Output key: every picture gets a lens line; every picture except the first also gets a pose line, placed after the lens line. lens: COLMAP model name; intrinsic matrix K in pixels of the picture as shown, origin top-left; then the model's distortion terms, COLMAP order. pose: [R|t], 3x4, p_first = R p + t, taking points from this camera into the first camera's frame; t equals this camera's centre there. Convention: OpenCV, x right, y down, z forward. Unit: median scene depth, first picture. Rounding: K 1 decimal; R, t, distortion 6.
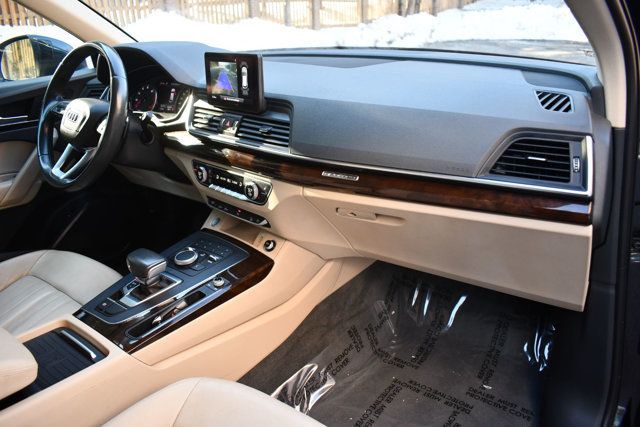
lens RADIAL K [[485.8, 0, 320.0], [0, 485.8, 213.5], [0, 0, 1]] dist [-0.122759, 0.001887]
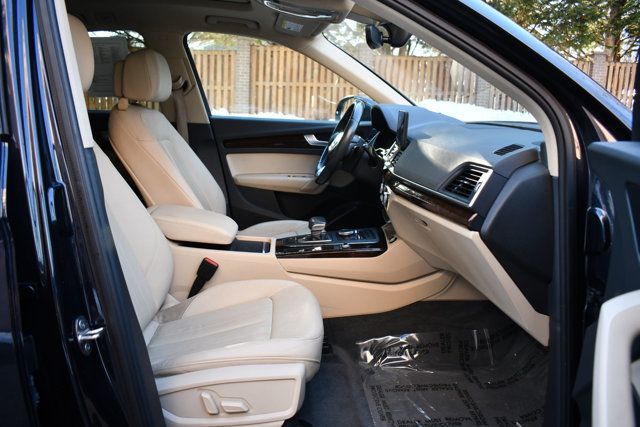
lens RADIAL K [[485.8, 0, 320.0], [0, 485.8, 213.5], [0, 0, 1]] dist [-0.122759, 0.001887]
pose [[0.658713, 0.211065, -0.722183, 0.807817], [-0.333097, 0.942465, -0.028378, 0.104968], [0.674643, 0.259250, 0.691119, -0.188495]]
